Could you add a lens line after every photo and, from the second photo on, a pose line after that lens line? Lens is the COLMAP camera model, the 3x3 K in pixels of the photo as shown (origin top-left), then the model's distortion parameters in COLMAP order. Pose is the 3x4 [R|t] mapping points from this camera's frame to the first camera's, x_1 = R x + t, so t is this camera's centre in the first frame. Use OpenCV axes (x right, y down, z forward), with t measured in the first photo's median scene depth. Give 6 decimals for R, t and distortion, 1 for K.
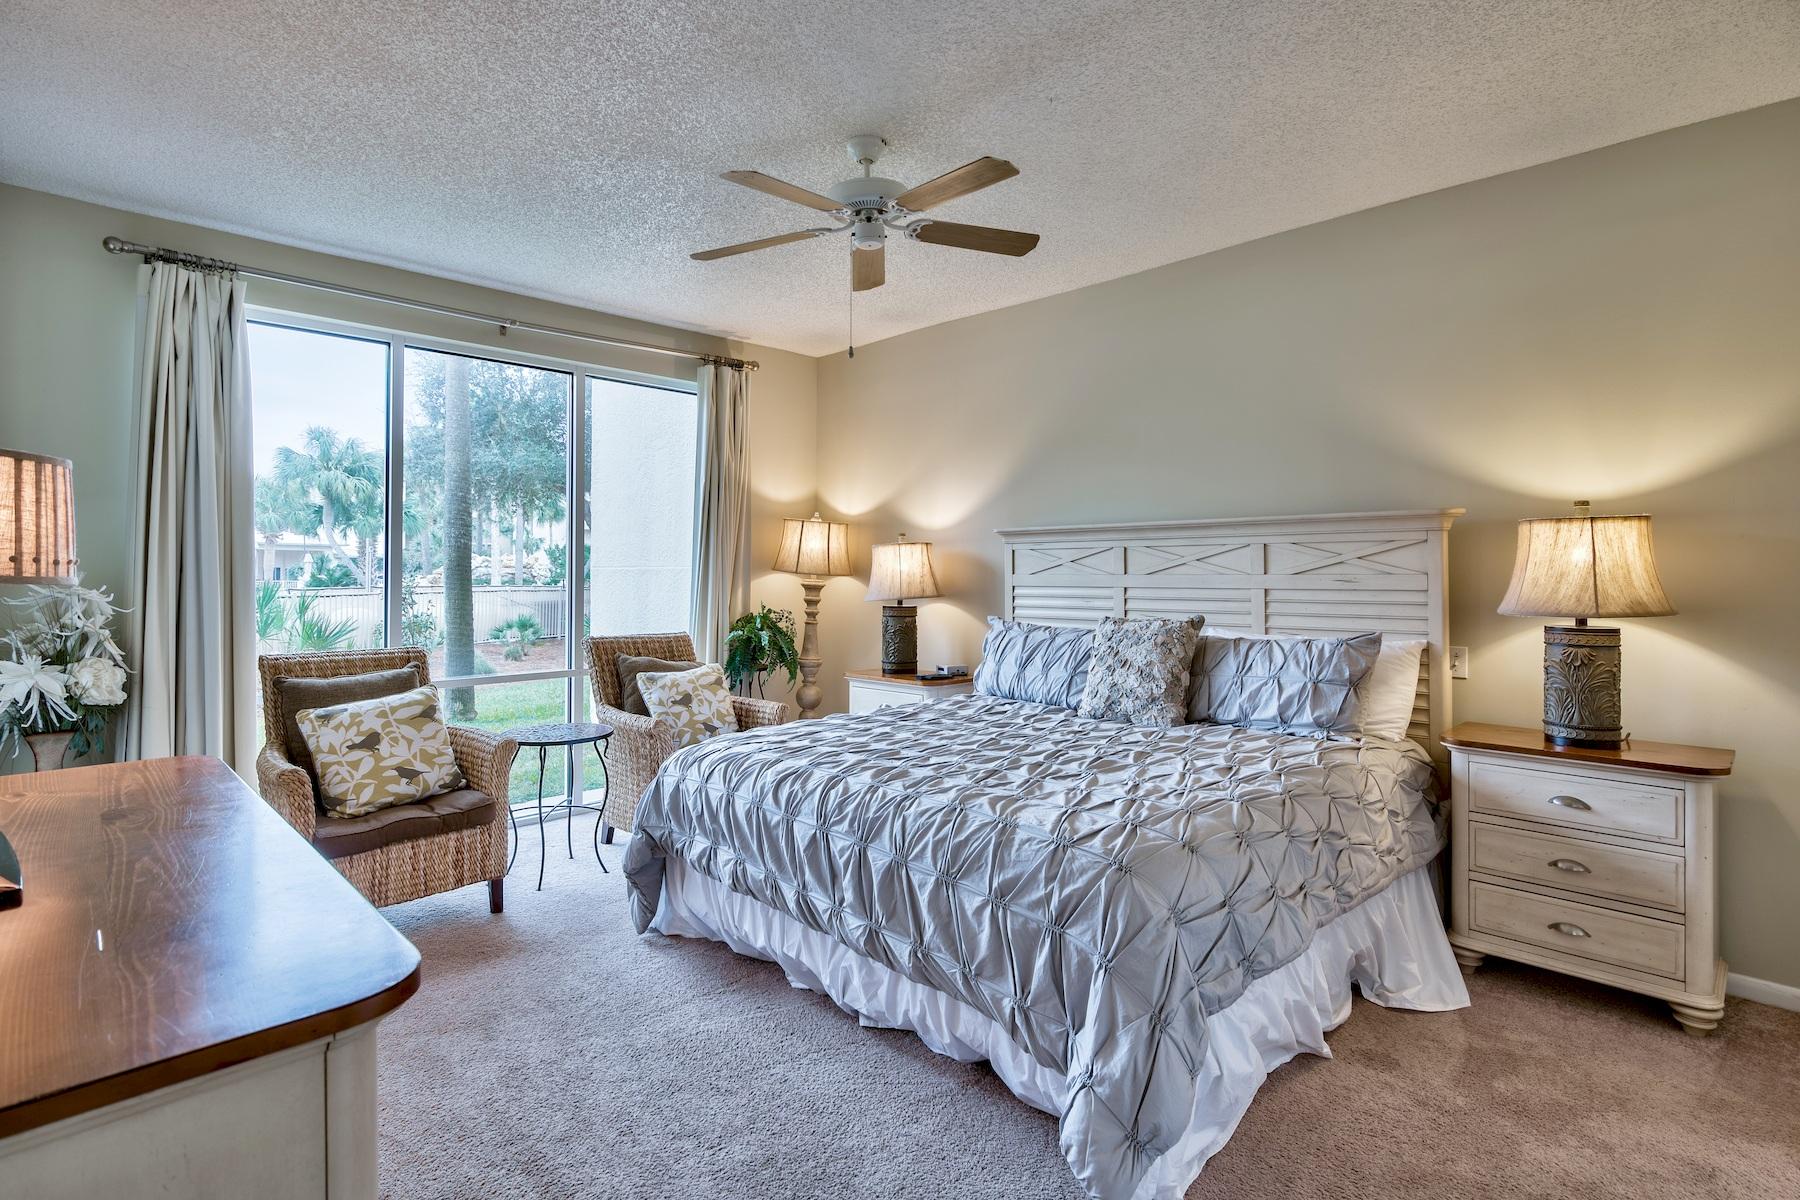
lens RADIAL K [[898.8, 0, 900.4], [0, 898.8, 553.4], [0, 0, 1]] dist [-0.000640, -0.001290]
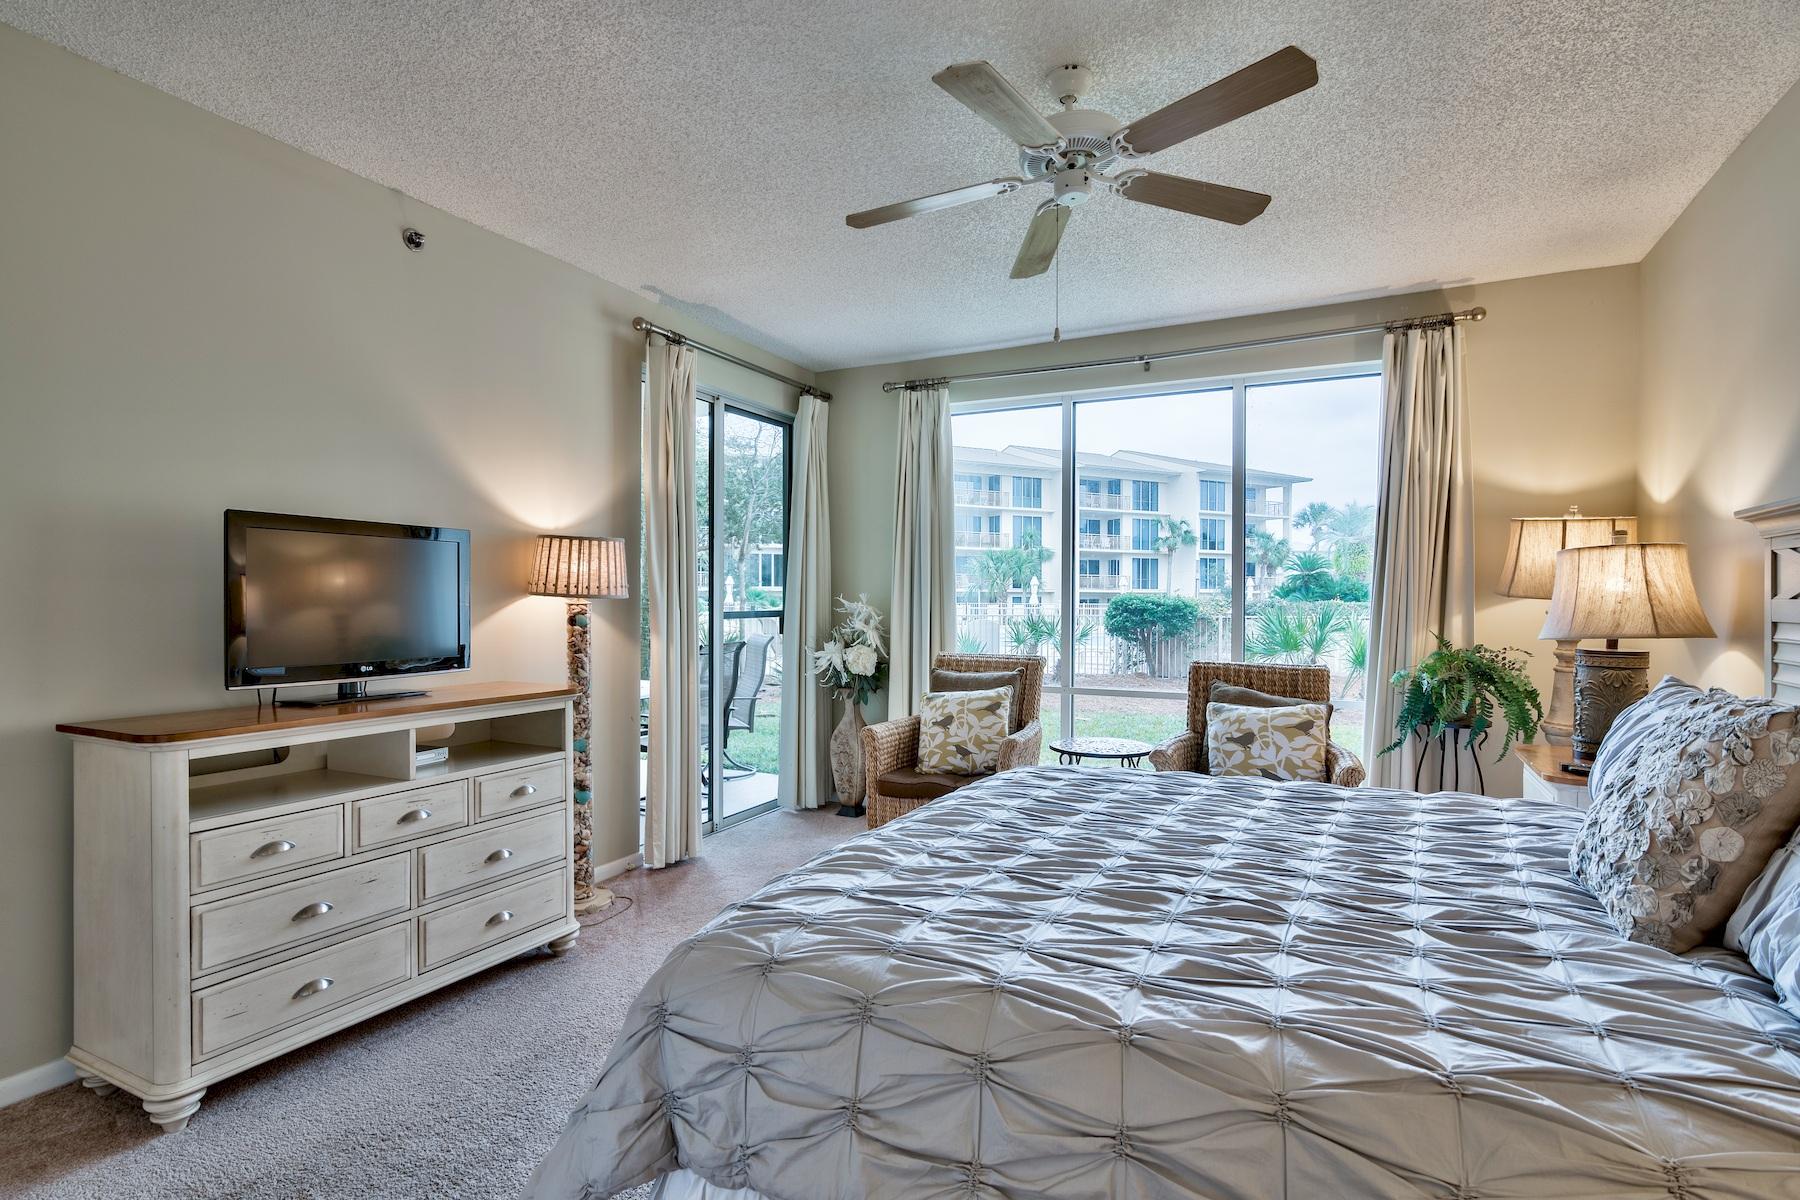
lens RADIAL K [[898.8, 0, 917.2], [0, 898.8, 593.1], [0, 0, 1]] dist [-0.000640, -0.001290]
pose [[0.308463, 0.000319, -0.951236, 0.620402], [0.017168, 0.999835, 0.005903, 0.011329], [0.951082, -0.018152, 0.308406, 0.527761]]
